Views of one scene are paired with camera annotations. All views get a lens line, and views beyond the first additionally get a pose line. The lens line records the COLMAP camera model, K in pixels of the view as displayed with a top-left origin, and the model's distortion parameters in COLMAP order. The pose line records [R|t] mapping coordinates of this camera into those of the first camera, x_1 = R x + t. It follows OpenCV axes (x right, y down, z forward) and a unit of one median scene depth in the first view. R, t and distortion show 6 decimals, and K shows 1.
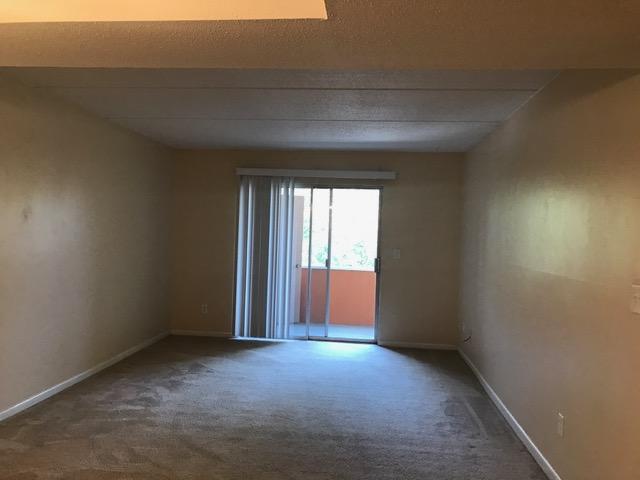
lens RADIAL K [[520.8, 0, 320.0], [0, 520.8, 240.0], [0, 0, 1]] dist [0.001255, 0.000094]
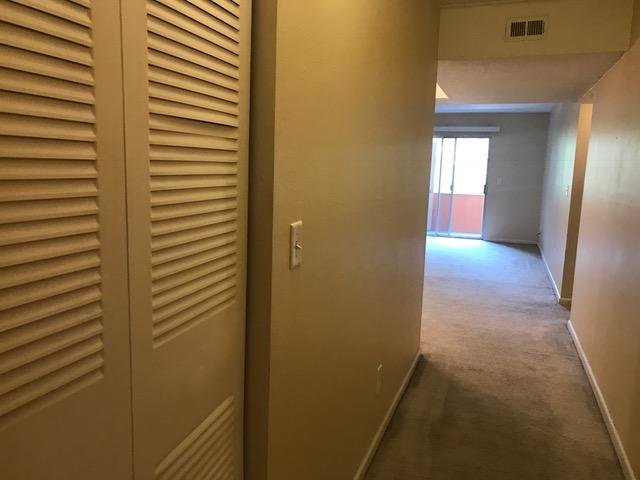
lens RADIAL K [[520.8, 0, 320.0], [0, 520.8, 240.0], [0, 0, 1]] dist [0.001255, 0.000094]
pose [[0.970688, 0.037795, -0.237353, 0.008139], [-0.015785, 0.995451, 0.093956, 0.060026], [0.239825, -0.087455, 0.966869, -0.584319]]
